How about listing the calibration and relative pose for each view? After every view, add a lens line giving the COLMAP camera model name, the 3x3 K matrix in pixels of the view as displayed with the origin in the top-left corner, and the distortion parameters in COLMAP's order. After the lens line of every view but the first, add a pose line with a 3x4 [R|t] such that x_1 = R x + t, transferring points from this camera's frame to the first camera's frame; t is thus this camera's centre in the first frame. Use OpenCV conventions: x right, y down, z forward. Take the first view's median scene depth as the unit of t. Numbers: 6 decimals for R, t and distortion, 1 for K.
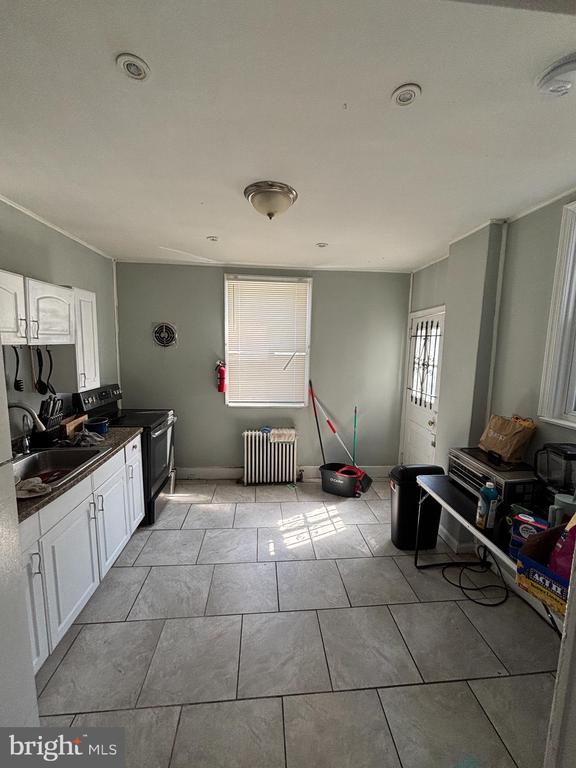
lens RADIAL K [[310.3, 0, 290.0], [0, 310.3, 385.4], [0, 0, 1]] dist [-0.000521, 0.001343]
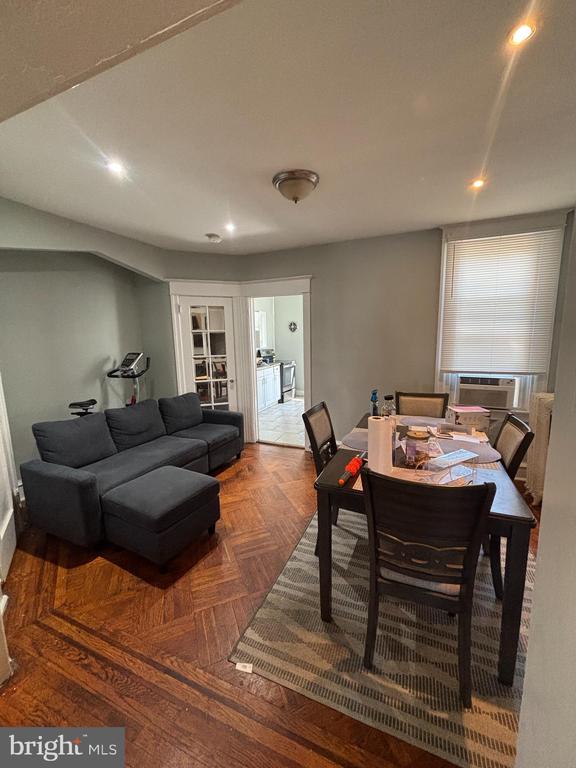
lens RADIAL K [[310.3, 0, 289.2], [0, 310.3, 381.4], [0, 0, 1]] dist [-0.000521, 0.001343]
pose [[0.883674, 0.029936, -0.467145, 0.765796], [-0.024742, 0.999545, 0.017251, 0.232764], [0.467449, -0.003686, 0.884013, -1.192057]]
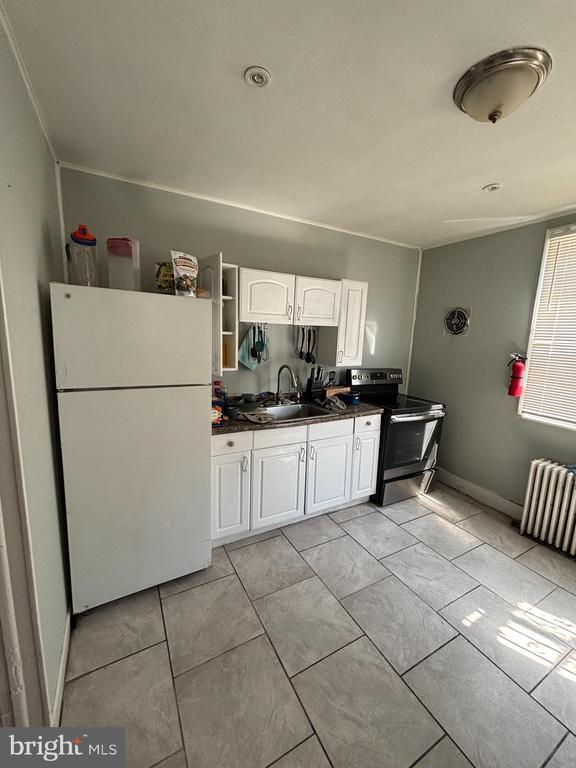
lens RADIAL K [[310.3, 0, 288.3], [0, 310.3, 385.1], [0, 0, 1]] dist [-0.000521, 0.001343]
pose [[0.401187, 0.143822, -0.904635, 0.302155], [-0.148933, 0.984697, 0.090502, 0.011945], [0.903807, 0.098422, 0.416468, 0.268005]]
